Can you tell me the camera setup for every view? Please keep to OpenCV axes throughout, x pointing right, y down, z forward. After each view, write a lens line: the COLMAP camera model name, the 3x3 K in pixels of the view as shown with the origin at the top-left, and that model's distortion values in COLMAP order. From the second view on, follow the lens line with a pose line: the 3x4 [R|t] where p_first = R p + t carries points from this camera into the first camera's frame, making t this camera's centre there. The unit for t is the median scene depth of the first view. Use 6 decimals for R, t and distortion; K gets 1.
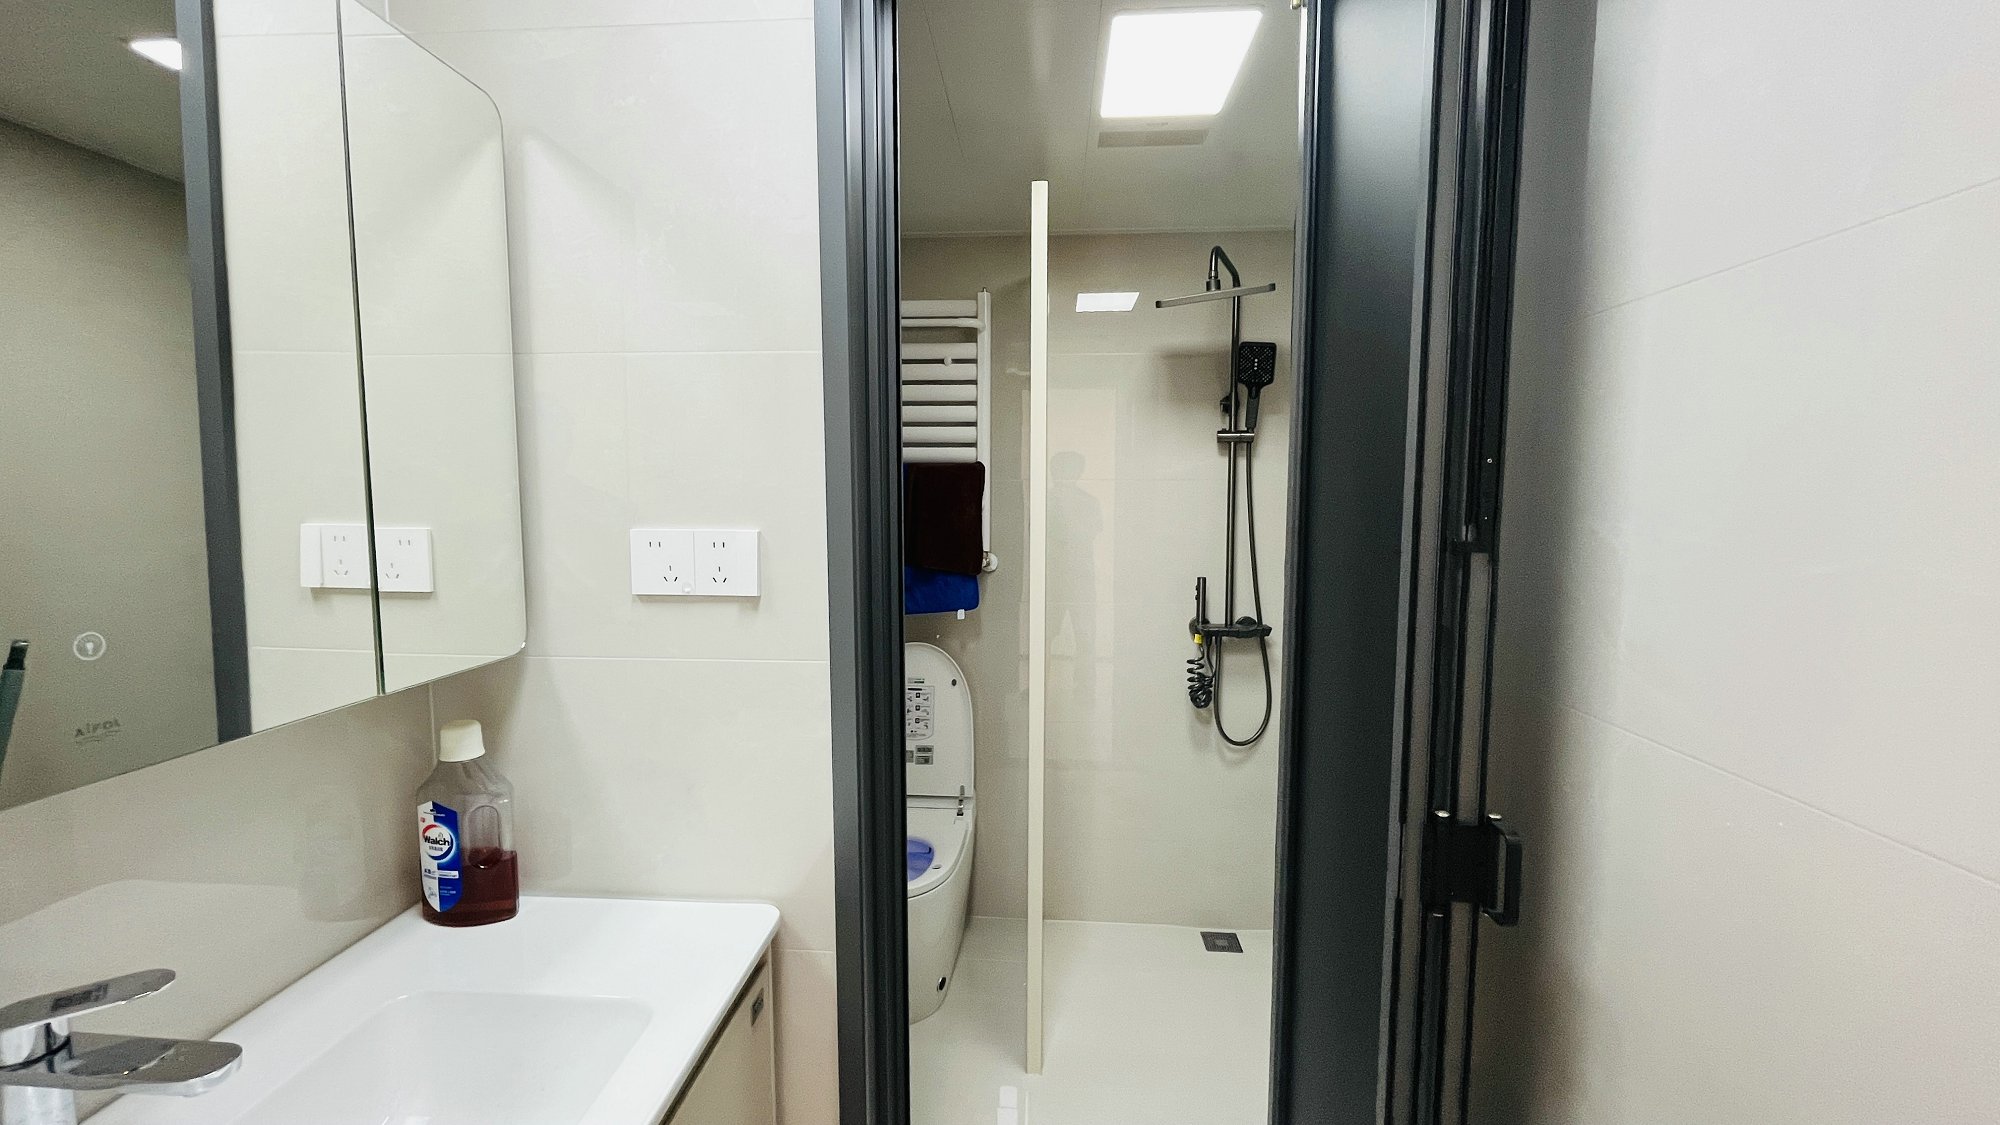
lens RADIAL K [[812.7, 0, 994.3], [0, 812.7, 572.9], [0, 0, 1]] dist [-0.000581, 0.000658]
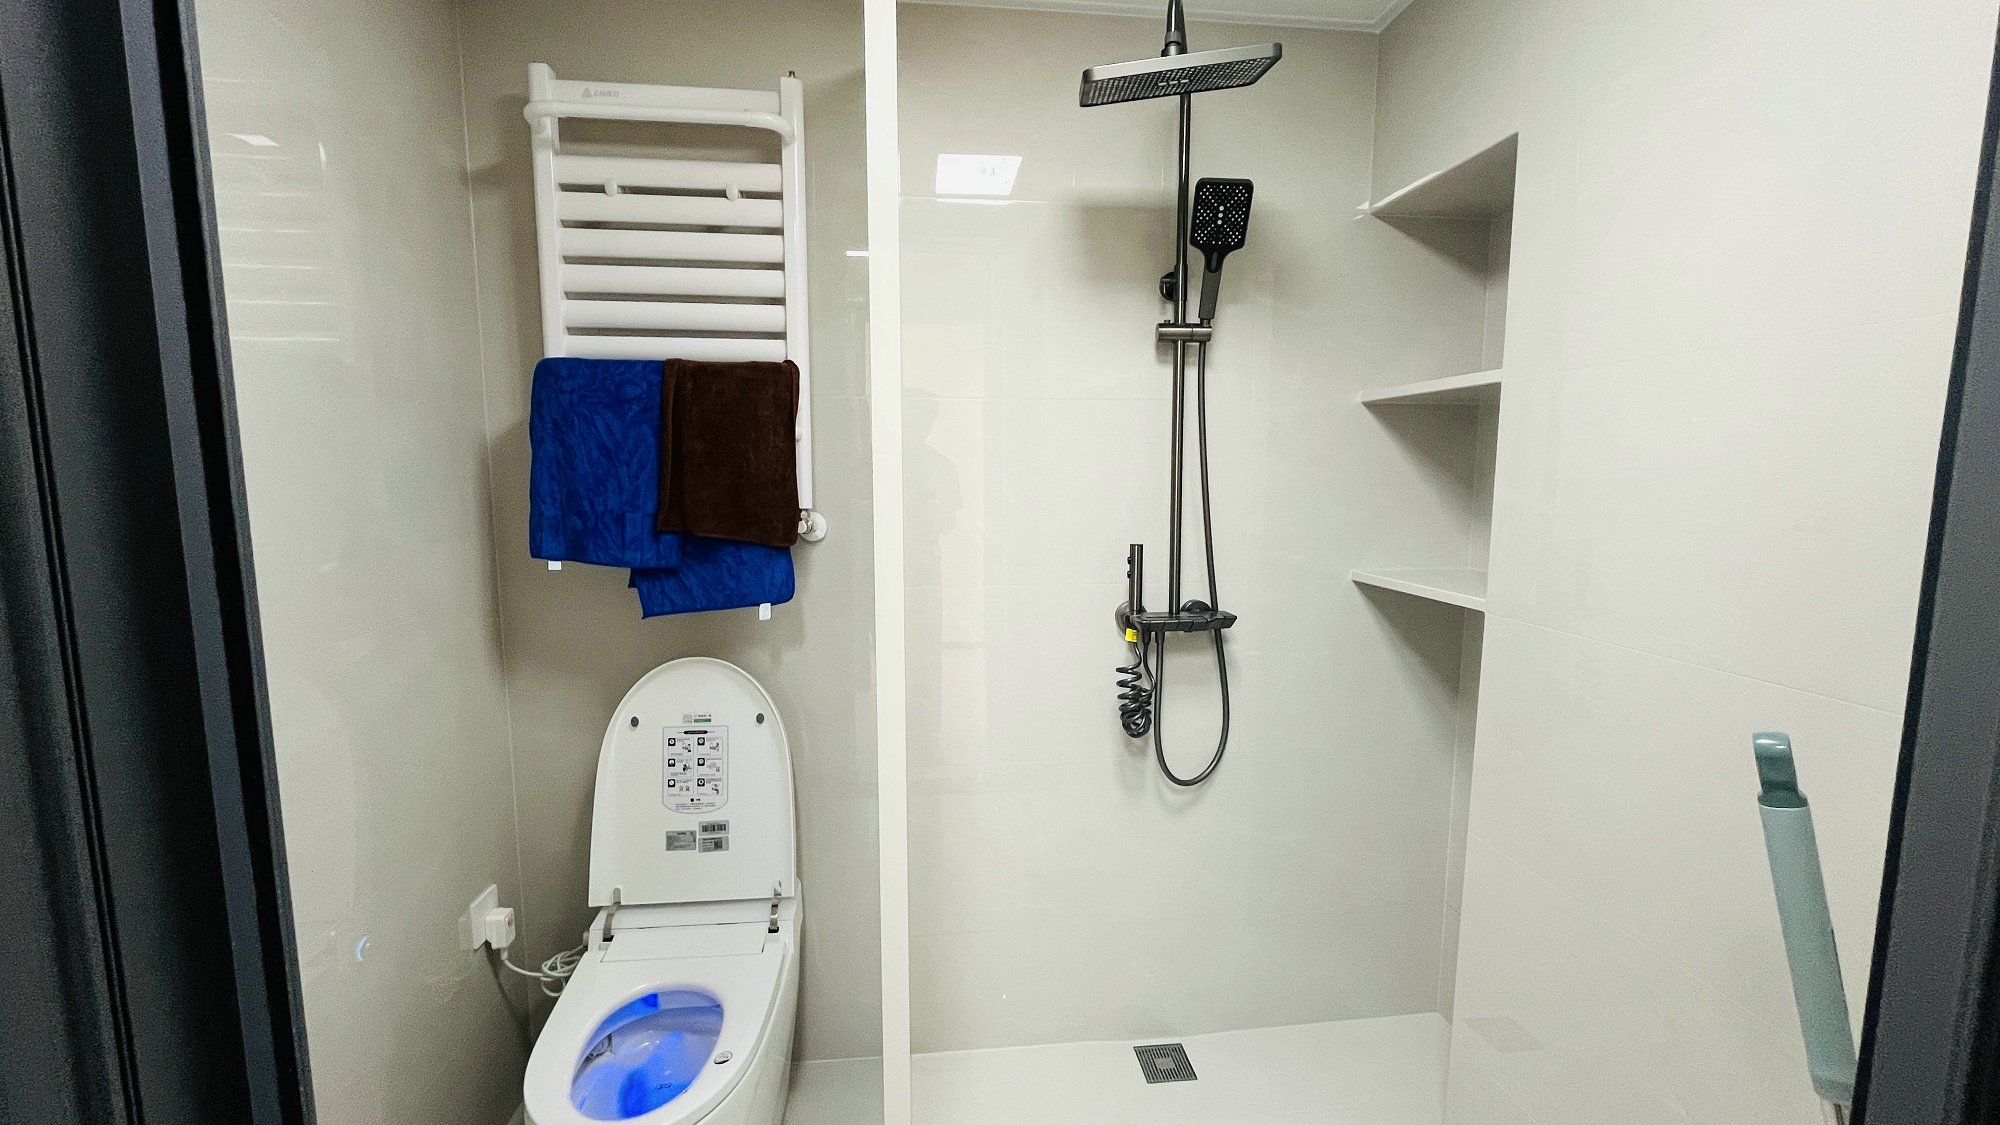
lens RADIAL K [[812.7, 0, 992.3], [0, 812.7, 578.0], [0, 0, 1]] dist [-0.000581, 0.000658]
pose [[0.985203, -0.023663, 0.169747, 0.023237], [0.016346, 0.998881, 0.044372, 0.001402], [-0.170607, -0.040941, 0.984488, 0.356892]]
